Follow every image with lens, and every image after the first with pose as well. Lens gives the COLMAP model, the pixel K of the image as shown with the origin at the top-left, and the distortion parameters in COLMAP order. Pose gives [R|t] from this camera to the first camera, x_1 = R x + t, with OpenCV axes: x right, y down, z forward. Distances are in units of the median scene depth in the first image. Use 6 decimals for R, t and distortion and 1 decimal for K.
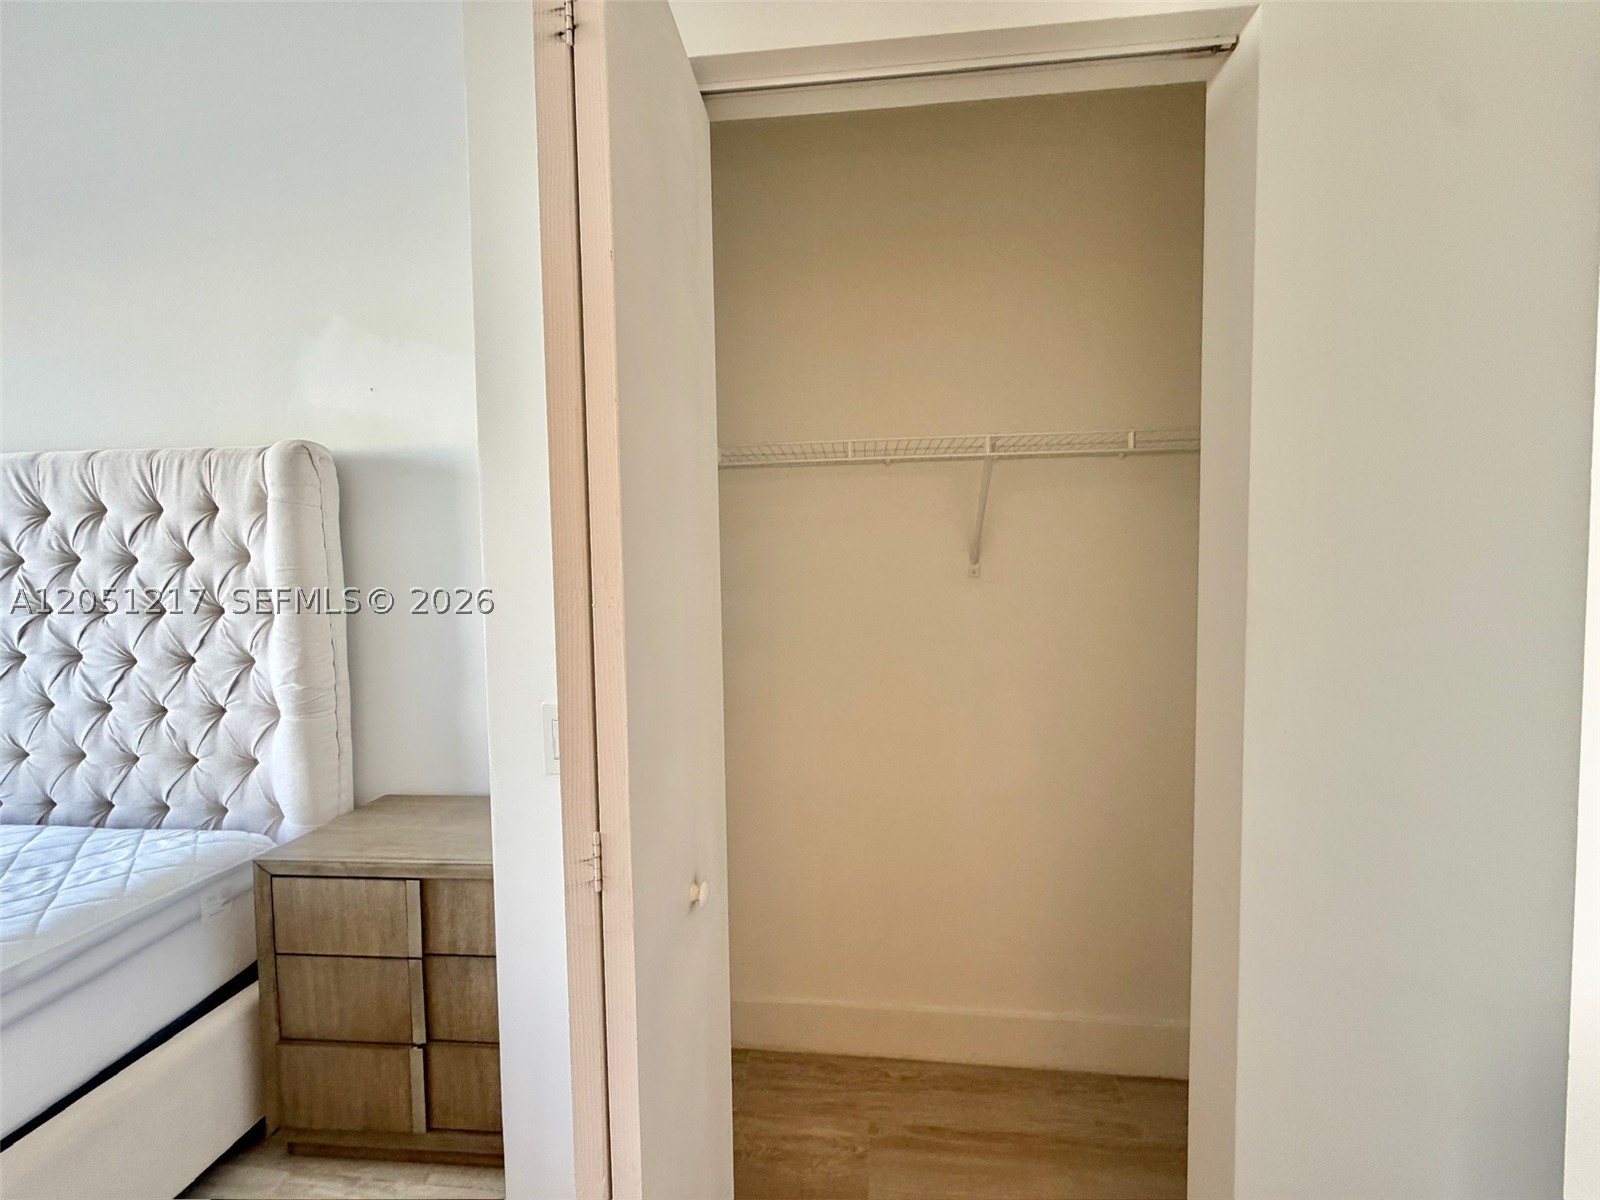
lens RADIAL K [[637.8, 0, 799.5], [0, 637.8, 598.6], [0, 0, 1]] dist [0.003101, -0.001652]
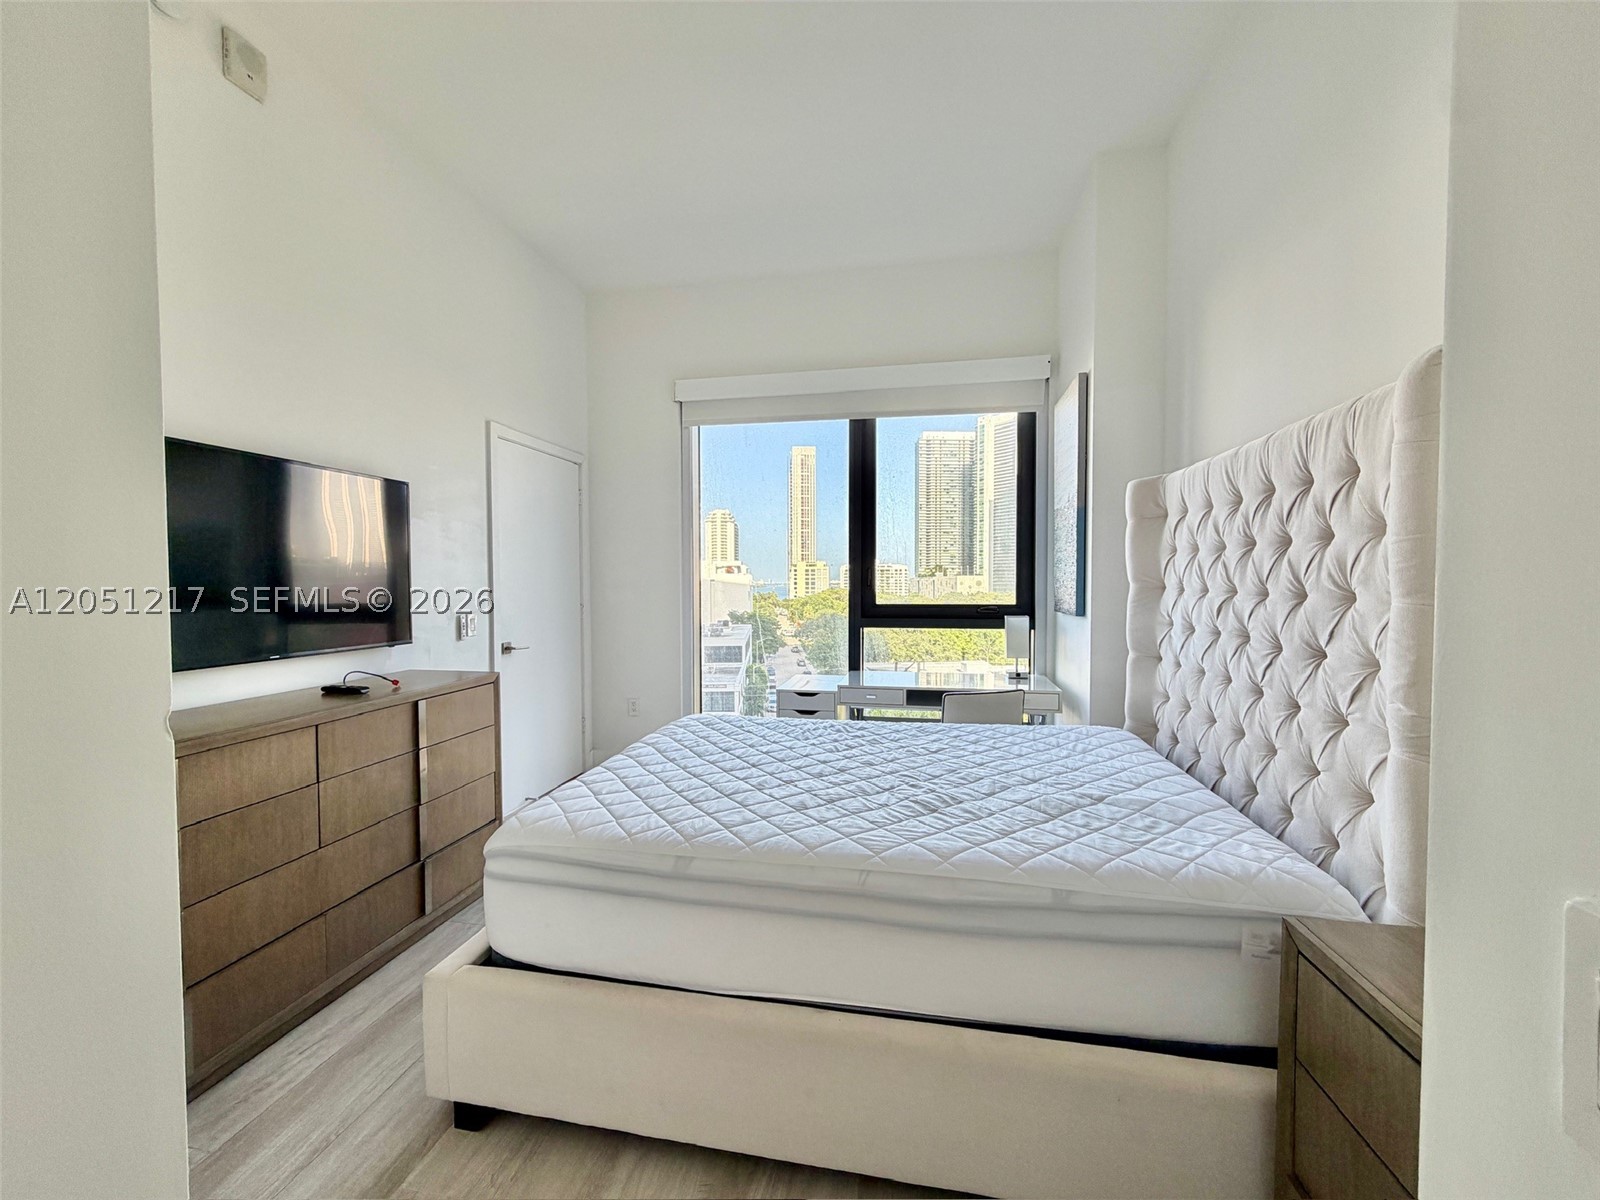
lens RADIAL K [[637.8, 0, 795.7], [0, 637.8, 600.4], [0, 0, 1]] dist [0.003101, -0.001652]
pose [[-0.094082, 0.042210, -0.994669, -0.043413], [-0.044913, 0.997904, 0.046595, 0.016368], [0.994551, 0.049057, -0.091989, 0.380410]]
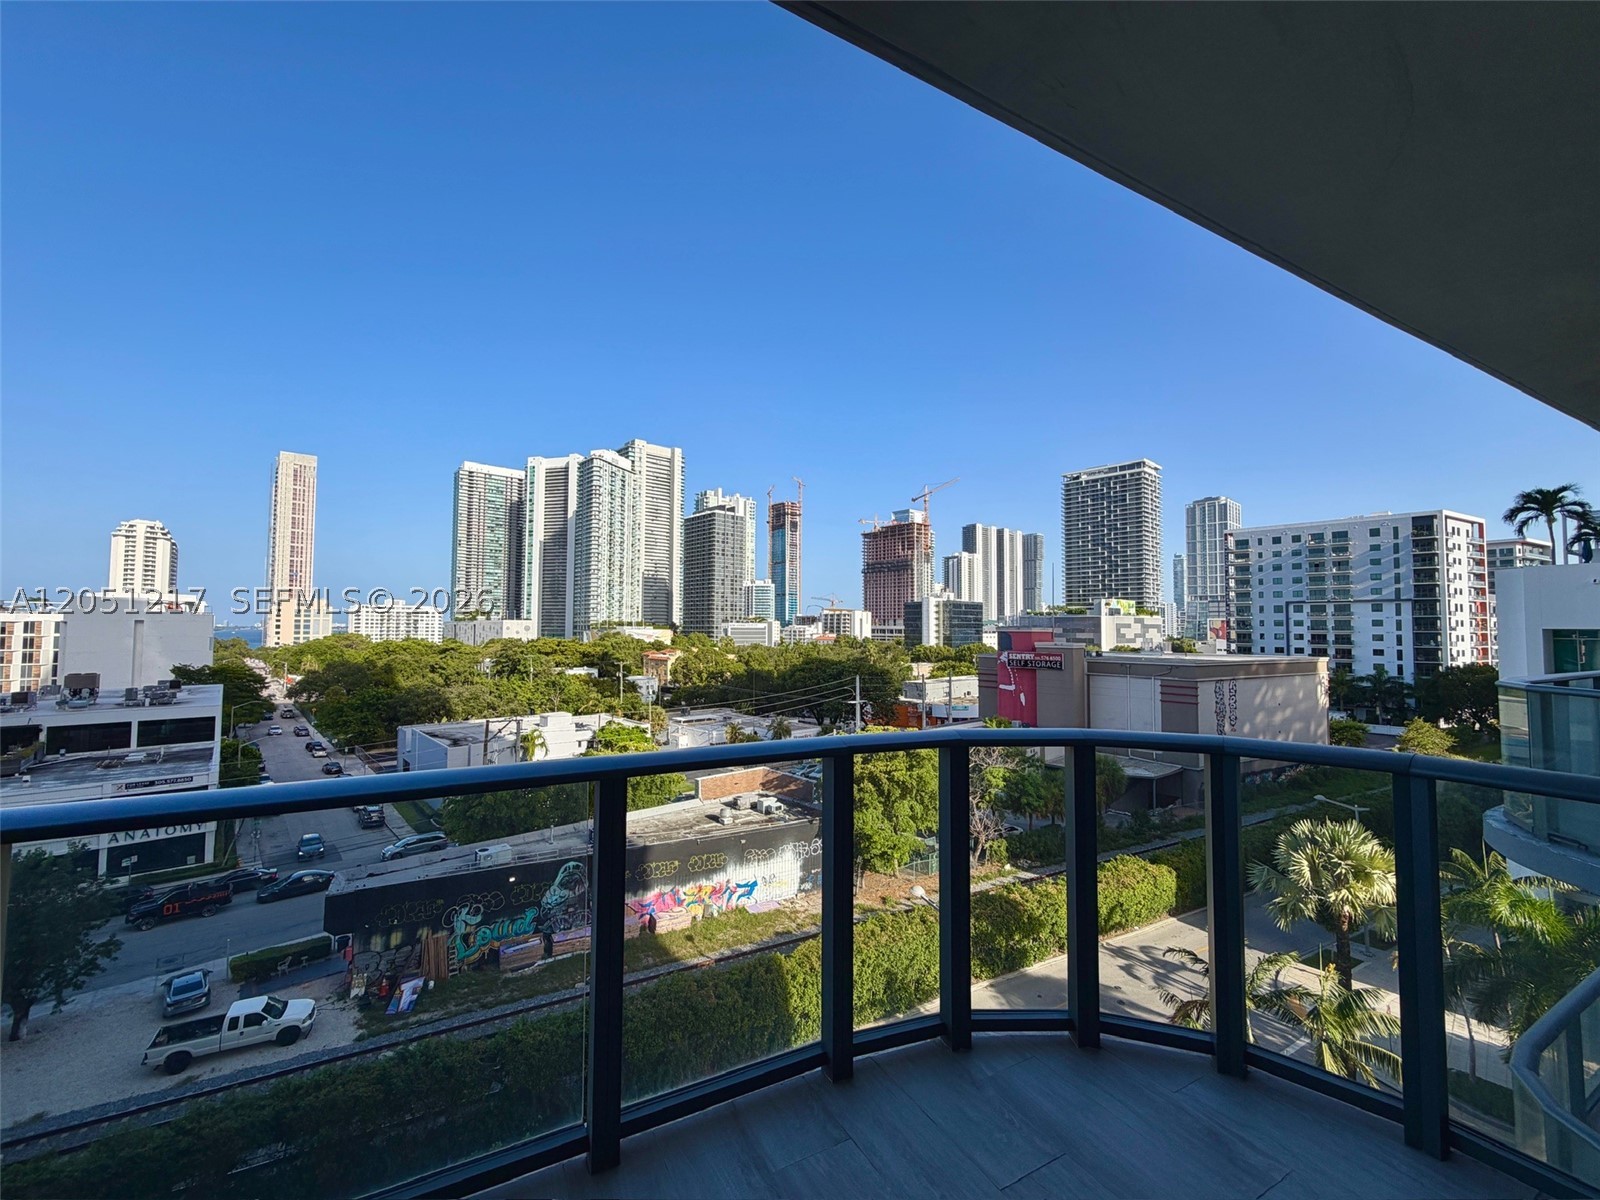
lens RADIAL K [[637.8, 0, 791.5], [0, 637.8, 595.5], [0, 0, 1]] dist [0.003101, -0.001652]
pose [[0.554062, -0.025842, -0.832074, -4.188995], [-0.054643, 0.996234, -0.067326, 0.272817], [0.830680, 0.082770, 0.550563, -2.464119]]
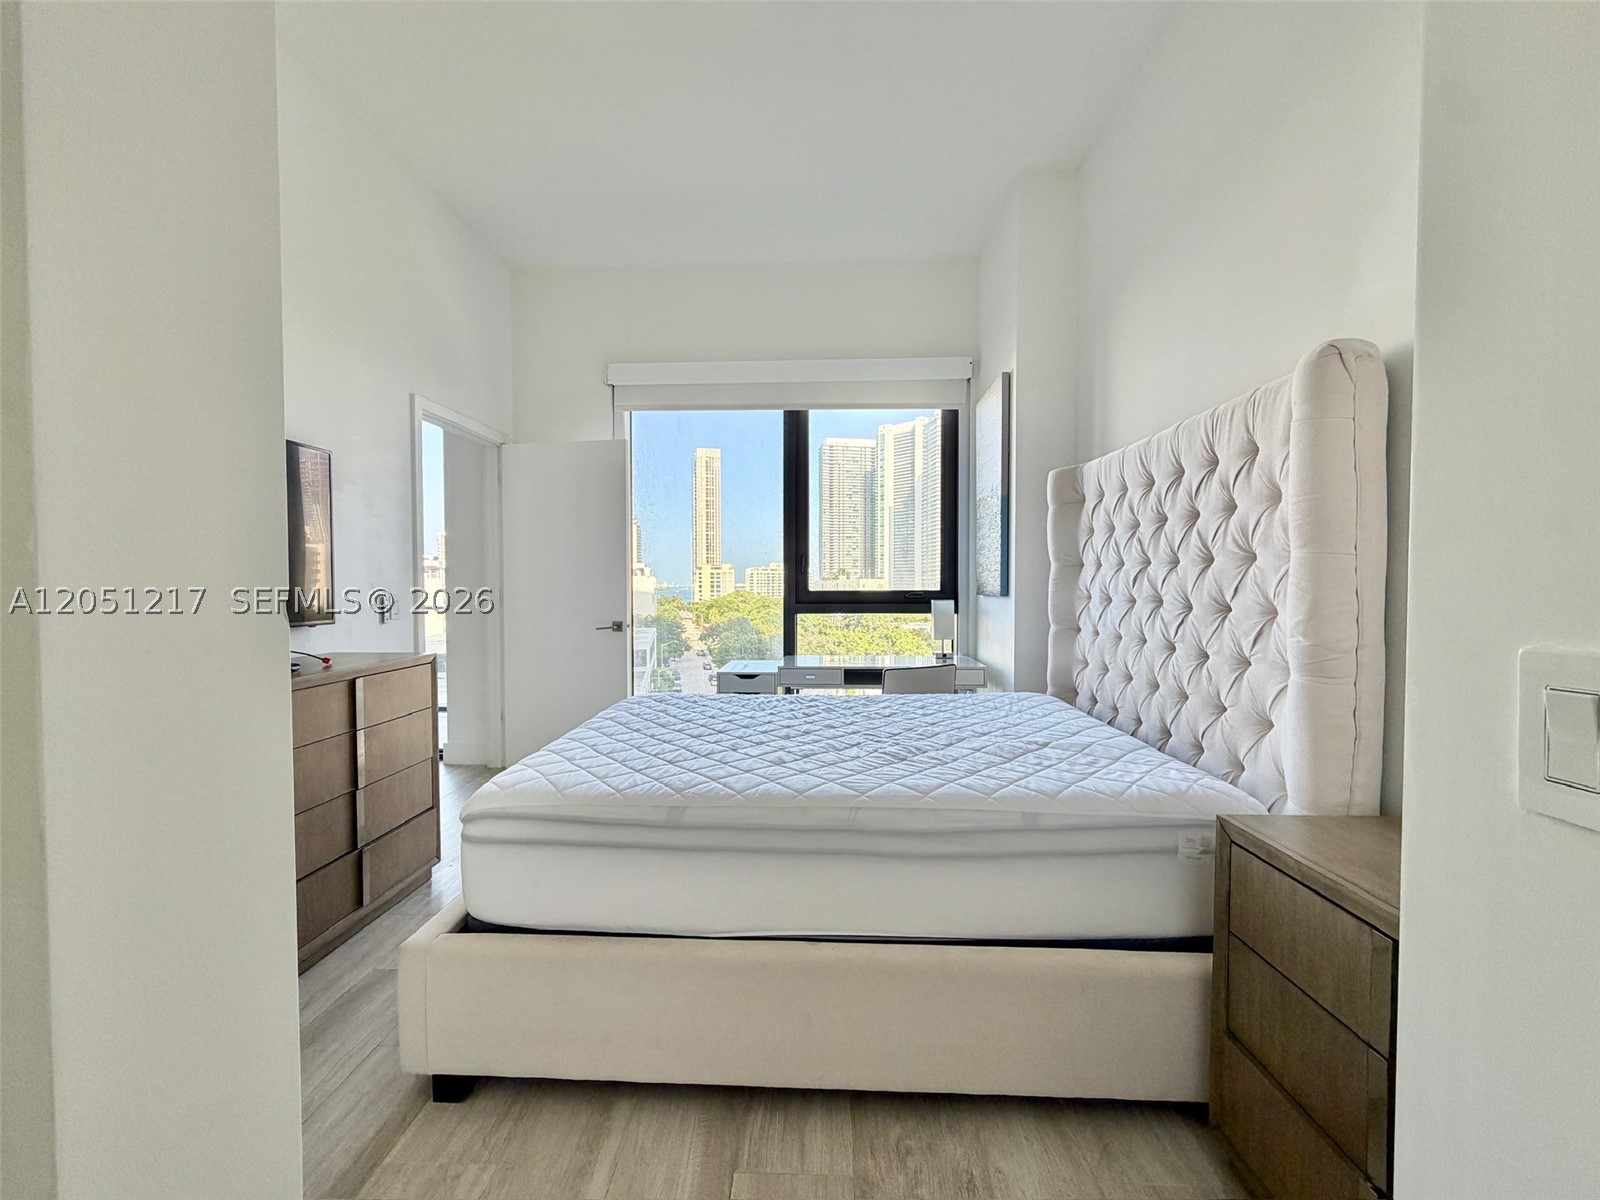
lens RADIAL K [[637.8, 0, 795.3], [0, 637.8, 600.4], [0, 0, 1]] dist [0.003101, -0.001652]
pose [[0.053434, 0.037349, -0.997873, 0.005392], [-0.048123, 0.998235, 0.034786, 0.082525], [0.997411, 0.046162, 0.055137, 0.273544]]
